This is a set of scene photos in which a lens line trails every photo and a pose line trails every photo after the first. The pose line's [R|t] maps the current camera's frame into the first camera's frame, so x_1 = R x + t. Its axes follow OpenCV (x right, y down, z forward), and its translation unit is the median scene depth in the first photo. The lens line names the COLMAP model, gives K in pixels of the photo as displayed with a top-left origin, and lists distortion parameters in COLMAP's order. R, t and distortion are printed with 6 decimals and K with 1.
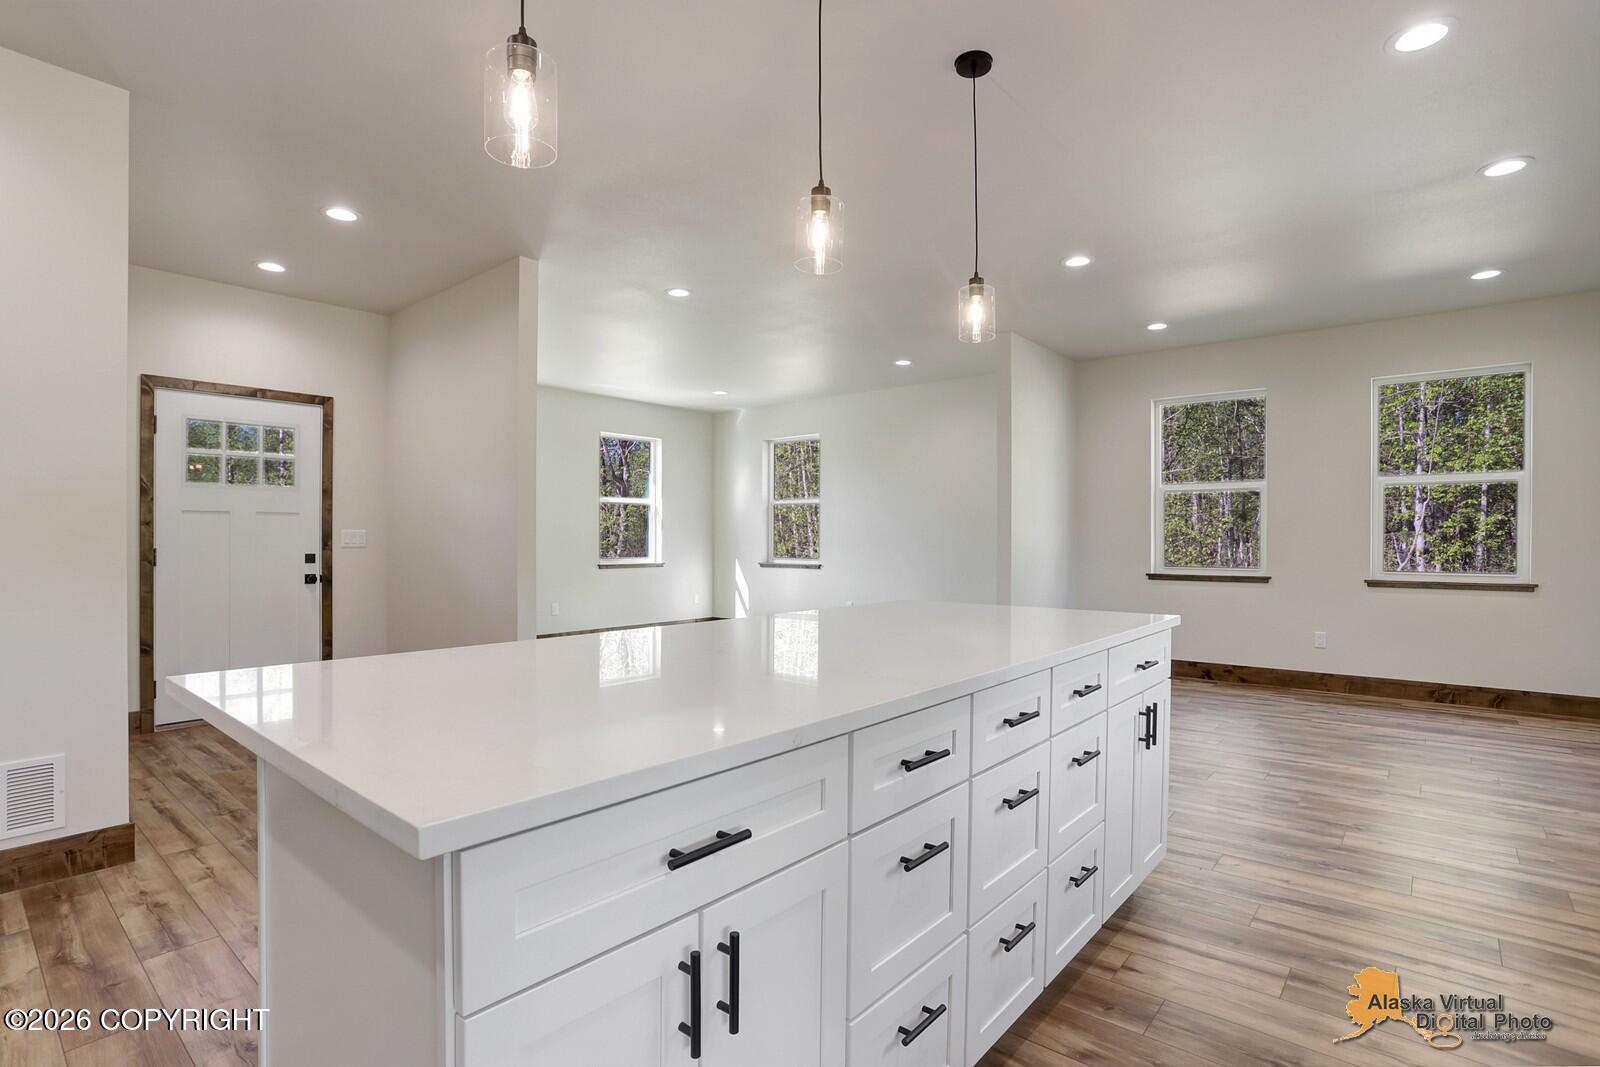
lens RADIAL K [[779.0, 0, 798.5], [0, 779.0, 549.8], [0, 0, 1]] dist [-0.070034, 0.030242]
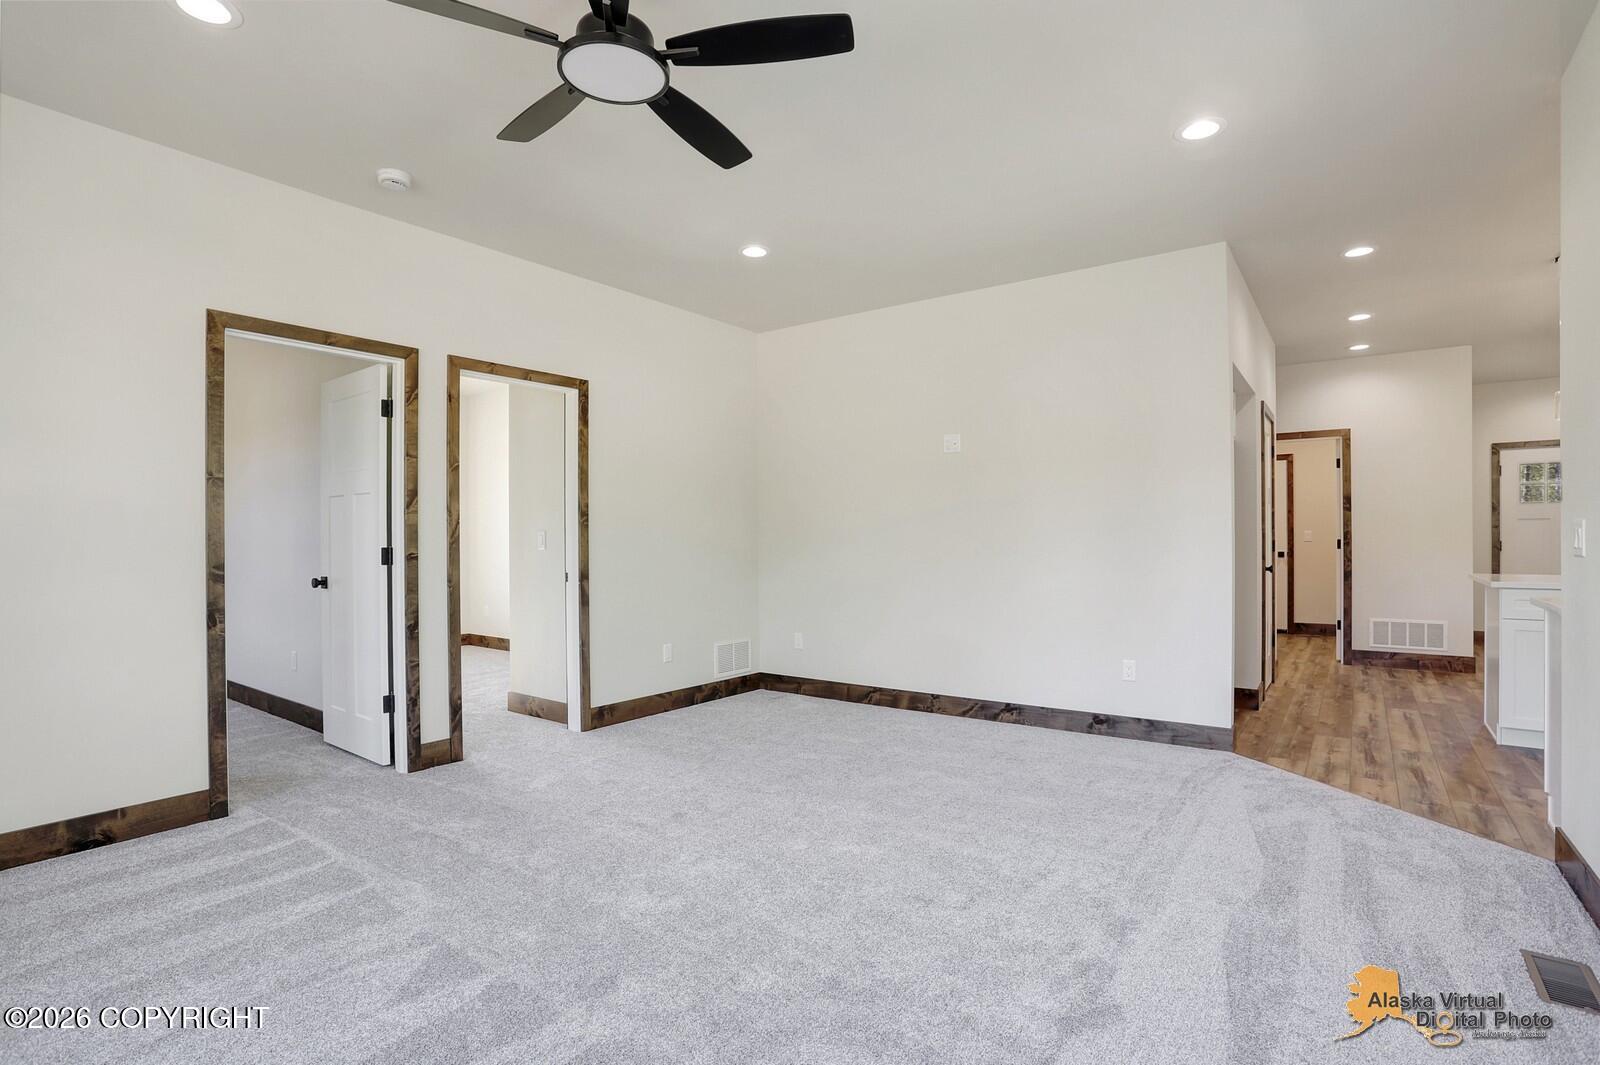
lens RADIAL K [[777.3, 0, 800.0], [0, 777.3, 532.5], [0, 0, 1]] dist [-0.084964, 0.035676]
pose [[0.060508, -0.009580, -0.998122, 0.669366], [-0.007915, 0.999918, -0.010077, 0.007438], [0.998136, 0.008510, 0.060428, -0.641559]]
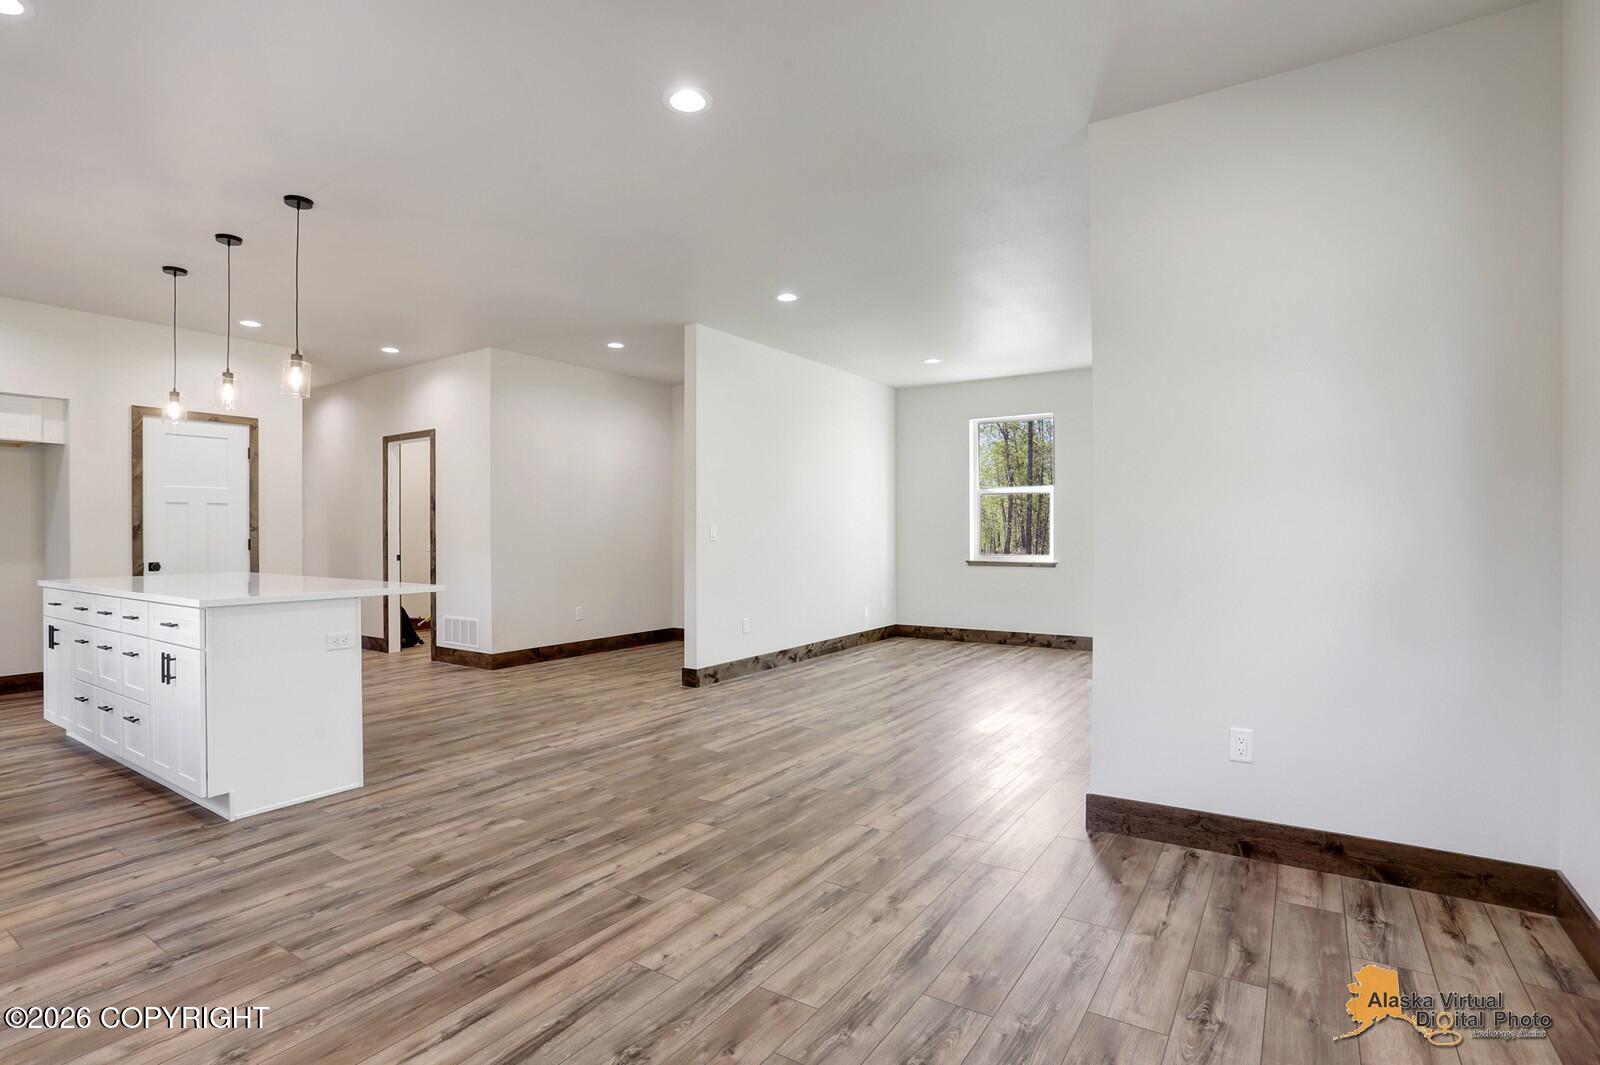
lens RADIAL K [[781.7, 0, 798.4], [0, 781.7, 537.0], [0, 0, 1]] dist [-0.073970, 0.030242]
pose [[0.120587, 0.001761, -0.992701, 0.856950], [-0.009775, 0.999952, 0.000586, -0.011137], [0.992655, 0.009633, 0.120598, 0.862290]]
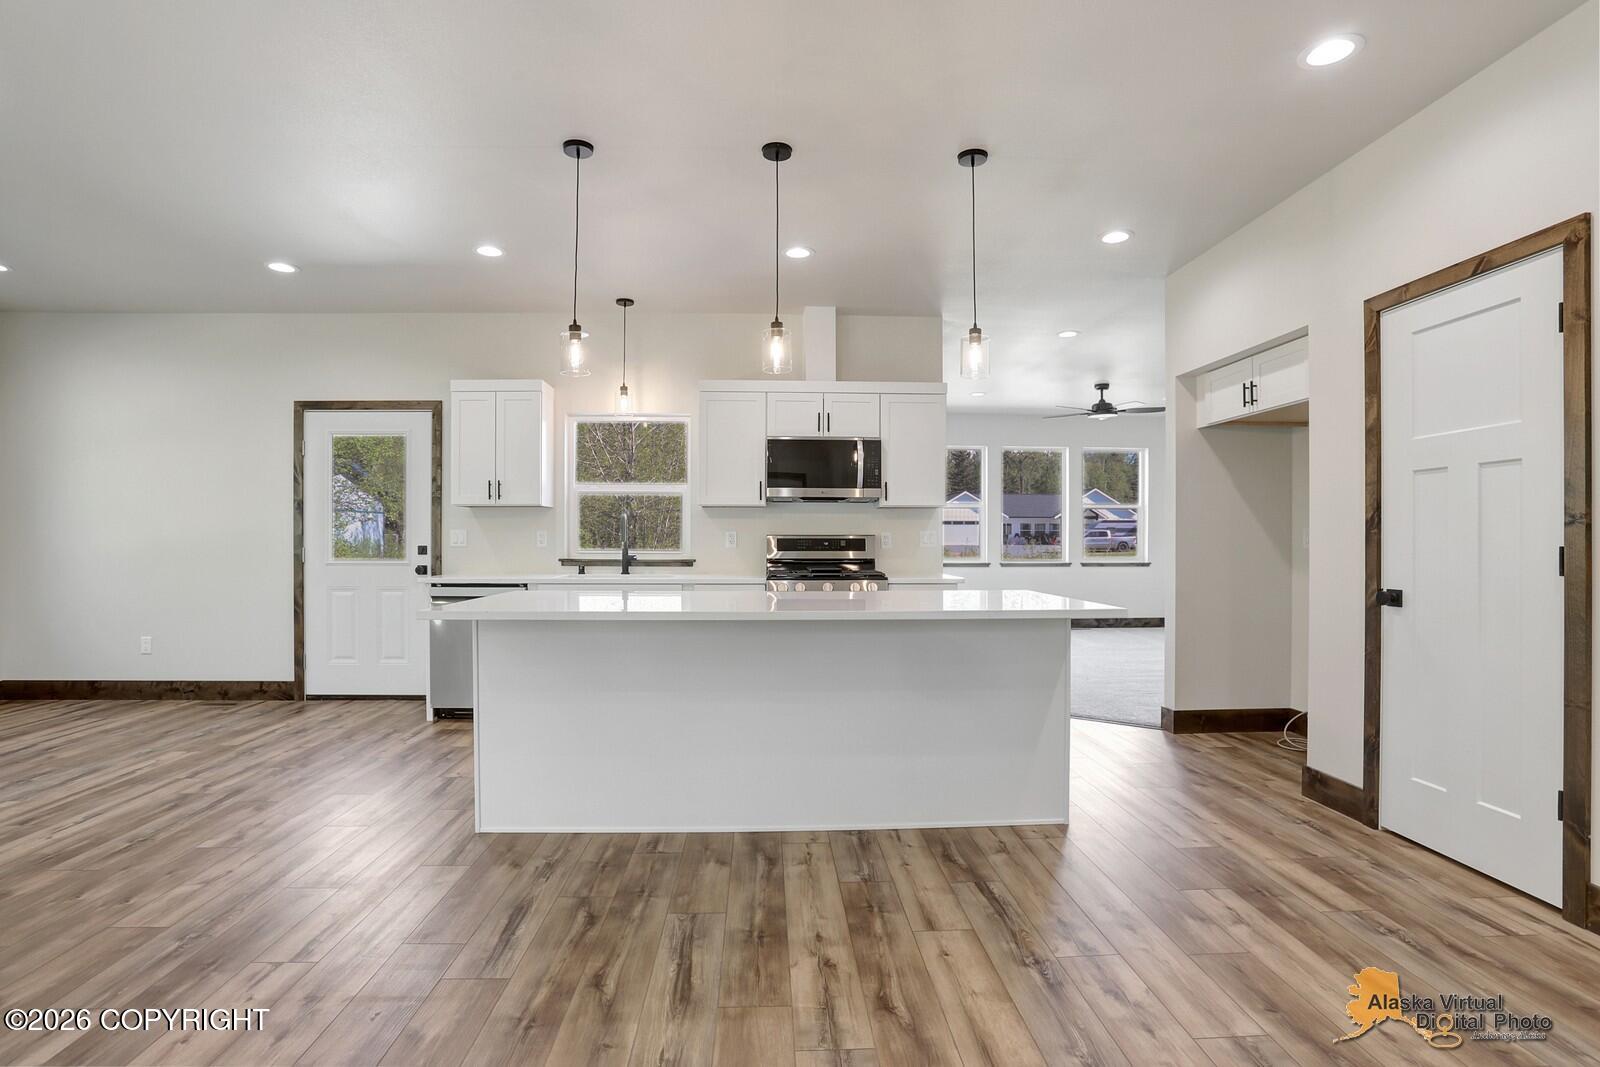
lens RADIAL K [[781.7, 0, 798.4], [0, 781.7, 538.0], [0, 0, 1]] dist [-0.073970, 0.030242]
pose [[-0.682503, -0.001042, 0.730882, -0.445508], [0.007642, 0.999934, 0.008562, -0.011544], [-0.730843, 0.011429, -0.682450, 0.776306]]
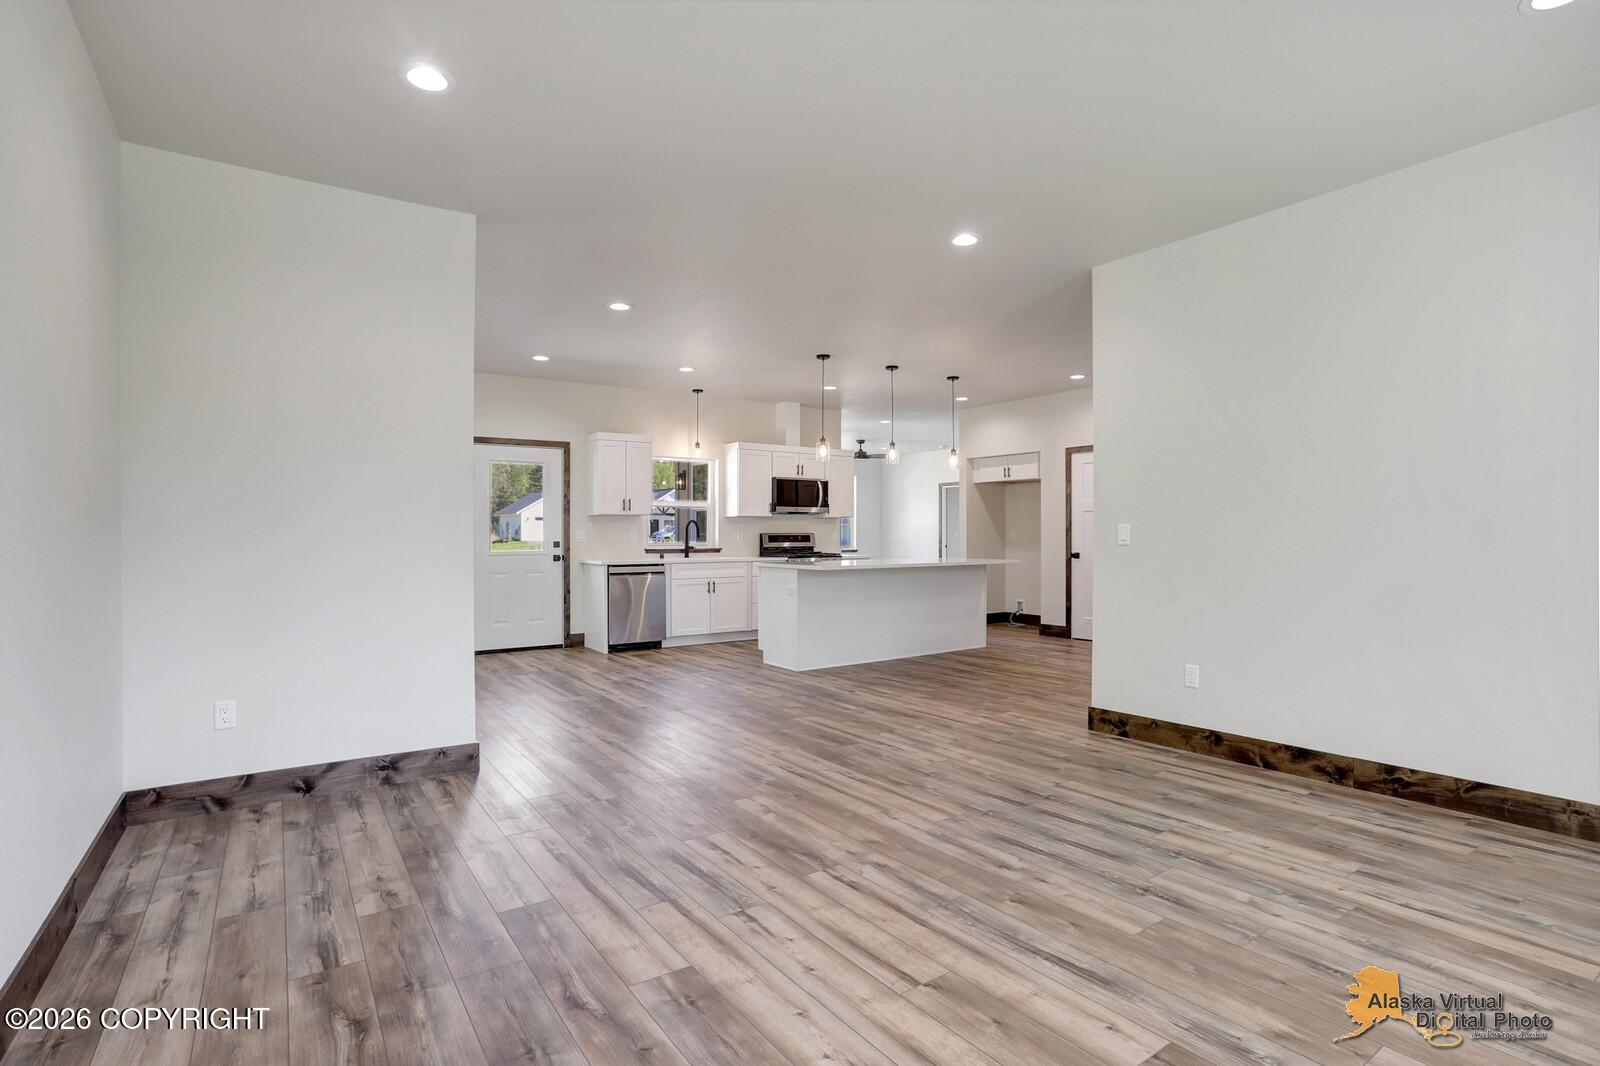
lens RADIAL K [[777.3, 0, 800.0], [0, 777.3, 533.0], [0, 0, 1]] dist [-0.084964, 0.035676]
pose [[-0.967363, 0.001076, 0.253392, -0.183965], [0.004148, 0.999924, 0.011591, -0.027901], [-0.253360, 0.012264, -0.967294, 1.786487]]
